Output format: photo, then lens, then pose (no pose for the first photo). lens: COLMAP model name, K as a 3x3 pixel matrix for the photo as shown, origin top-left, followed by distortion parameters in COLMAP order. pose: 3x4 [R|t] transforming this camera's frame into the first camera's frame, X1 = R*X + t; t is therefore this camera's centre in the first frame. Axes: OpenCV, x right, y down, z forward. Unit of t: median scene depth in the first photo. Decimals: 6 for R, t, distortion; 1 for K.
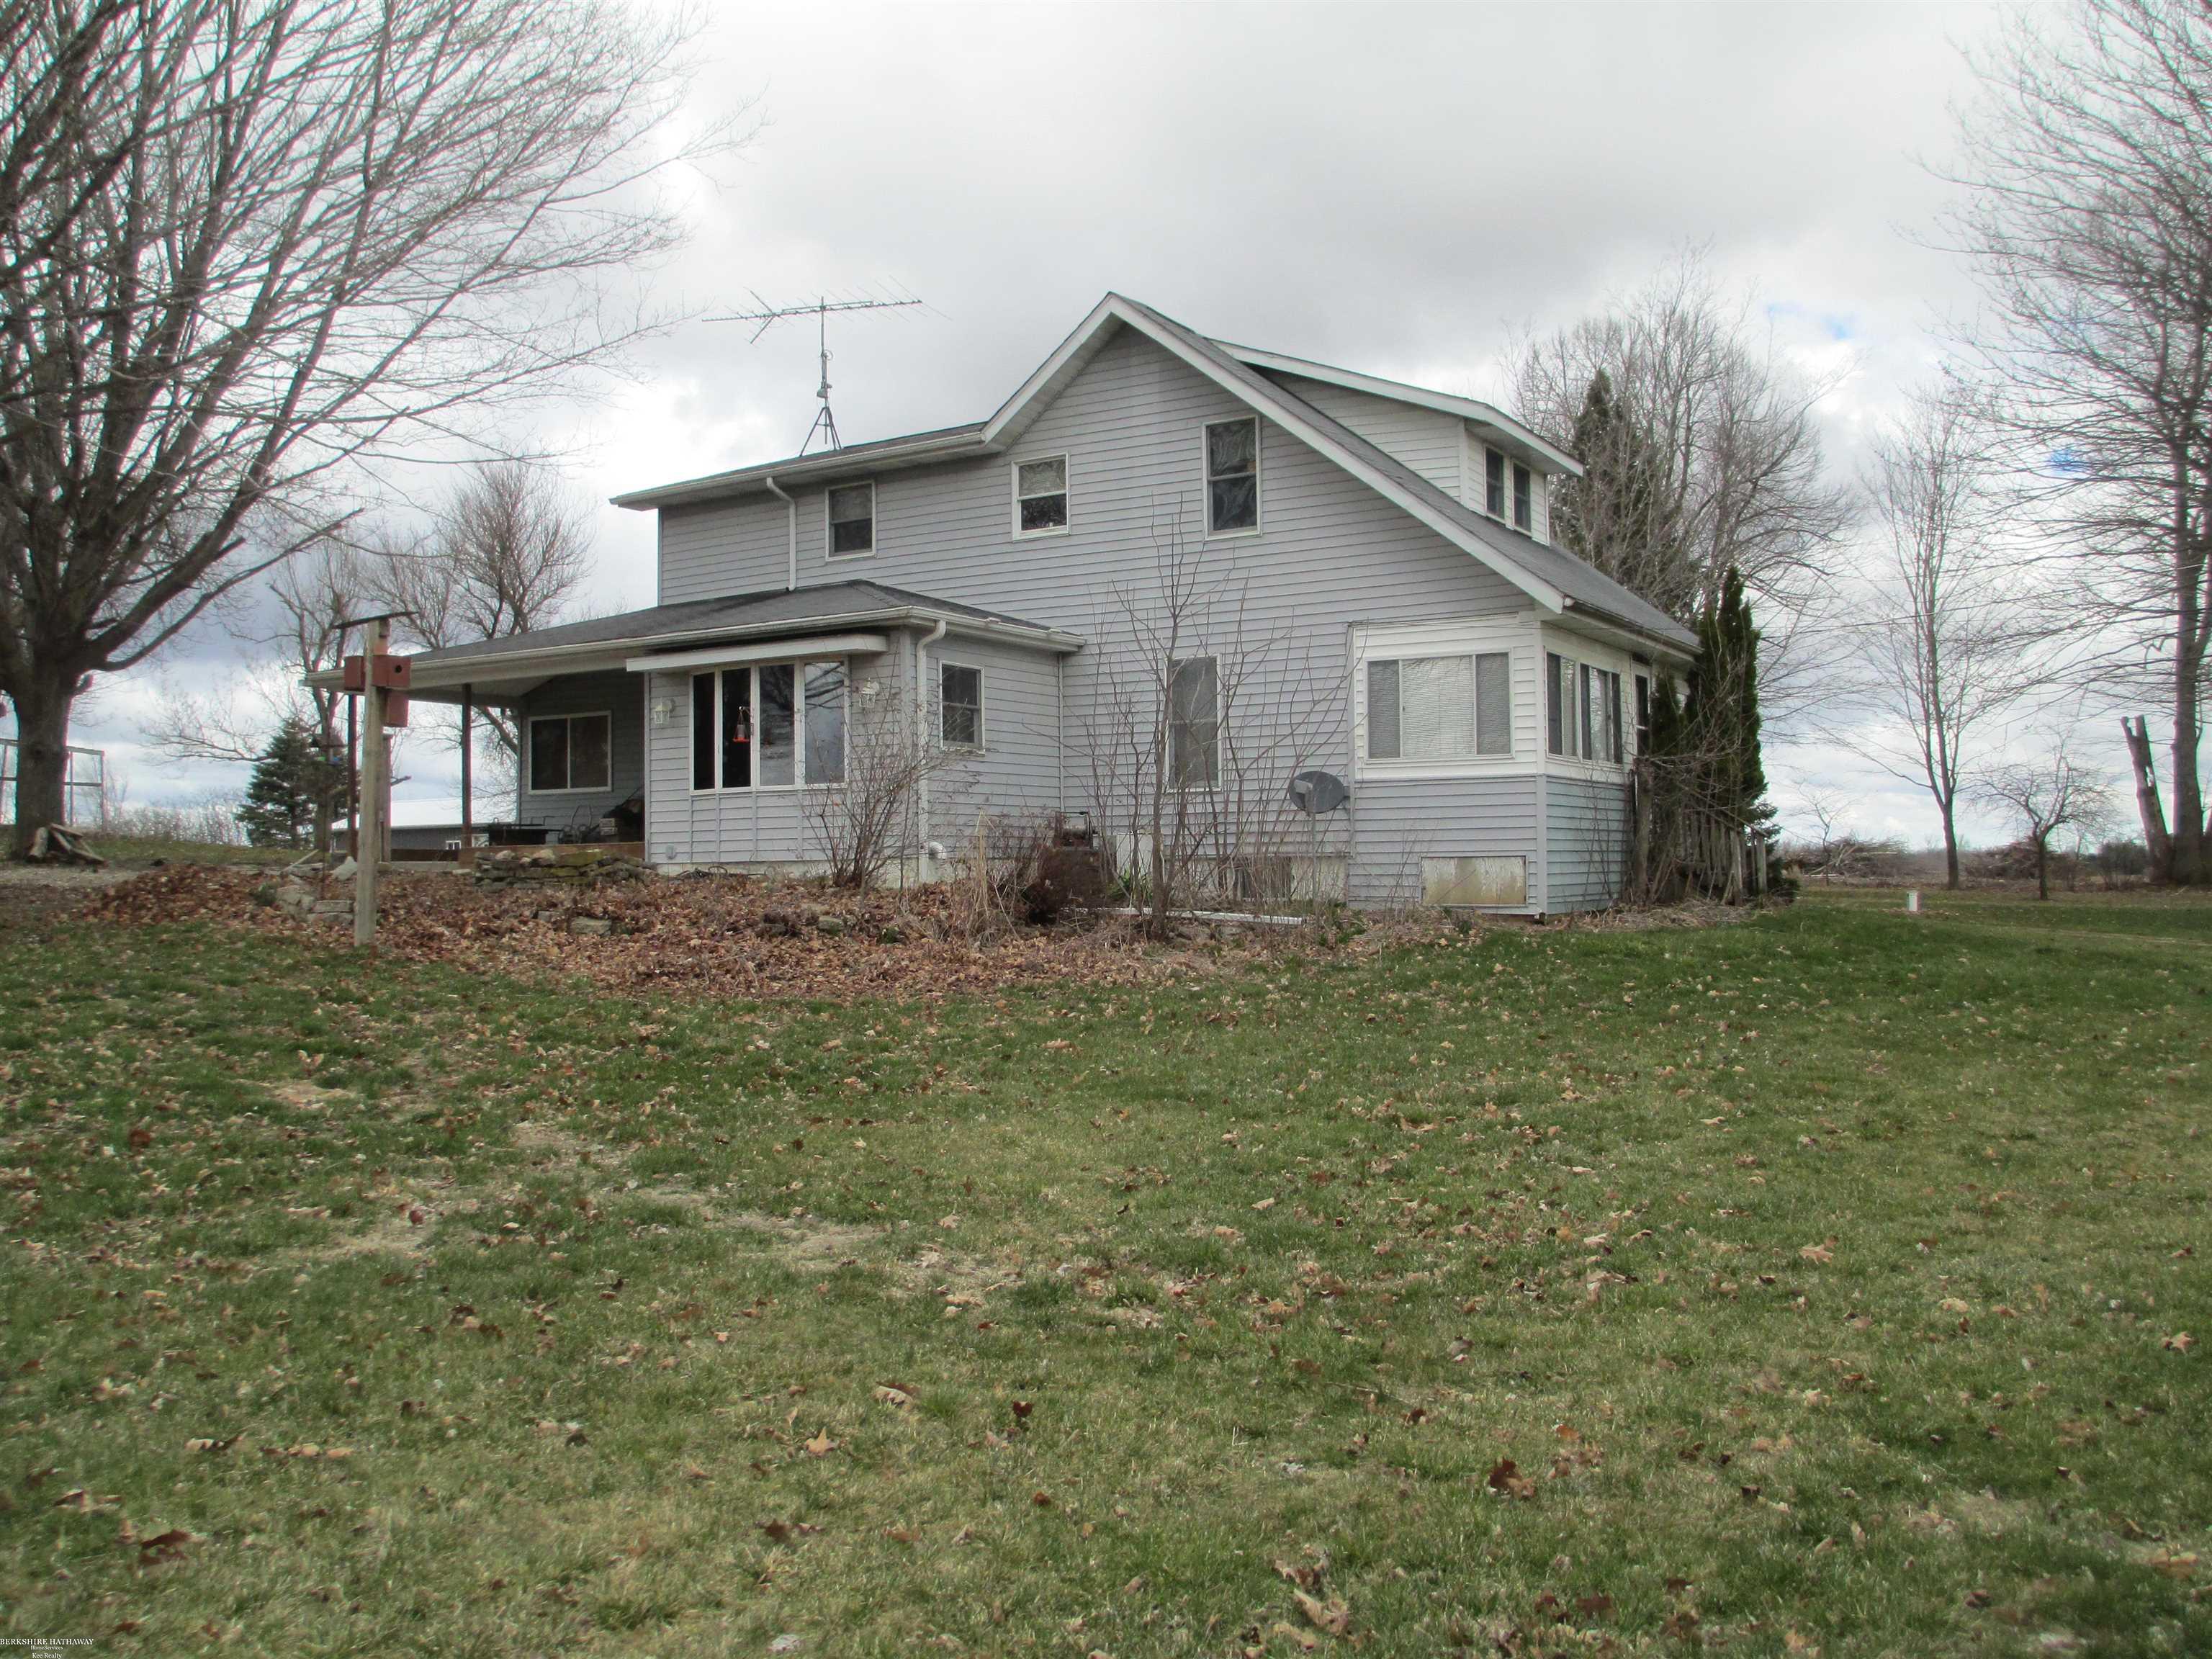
lens RADIAL K [[1798.3, 0, 1103.3], [0, 1798.3, 835.8], [0, 0, 1]] dist [-0.079681, 0.001619]
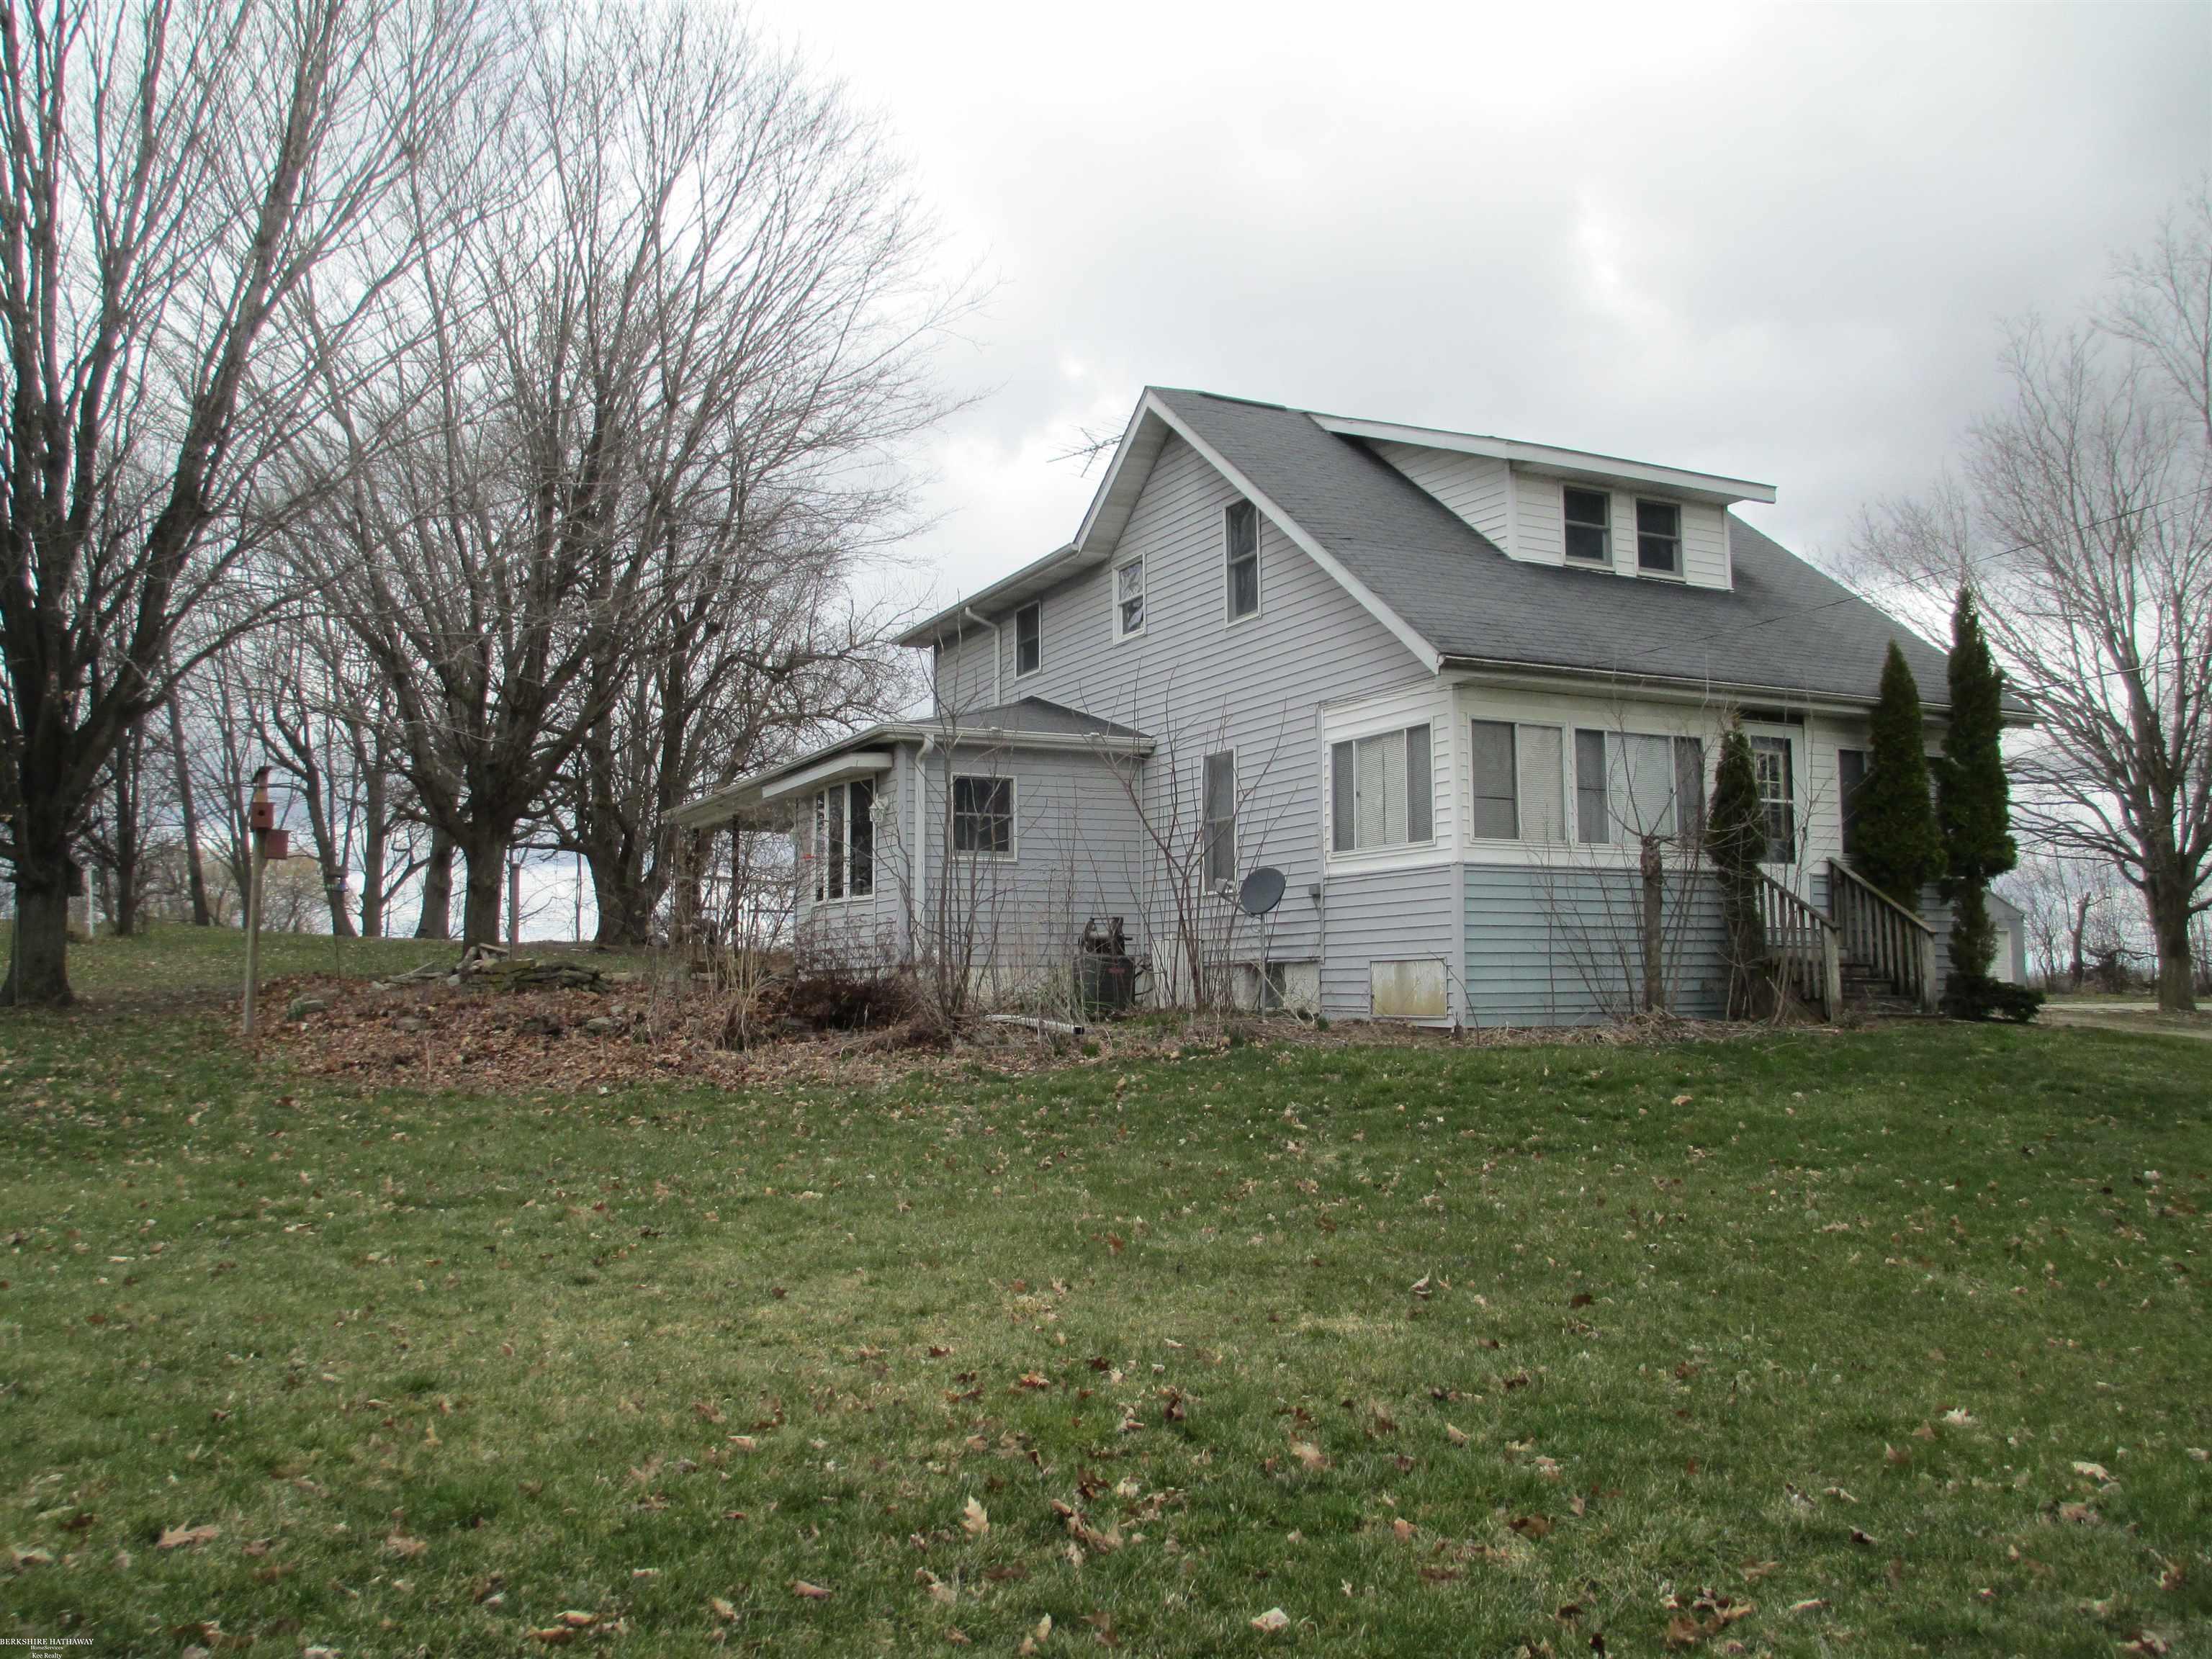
lens RADIAL K [[1798.3, 0, 1107.0], [0, 1798.3, 824.8], [0, 0, 1]] dist [-0.079681, 0.001619]
pose [[0.864992, -0.045975, -0.499676, 0.495406], [0.010906, 0.997281, -0.072879, 0.007661], [0.501668, 0.057590, 0.863141, 0.164358]]
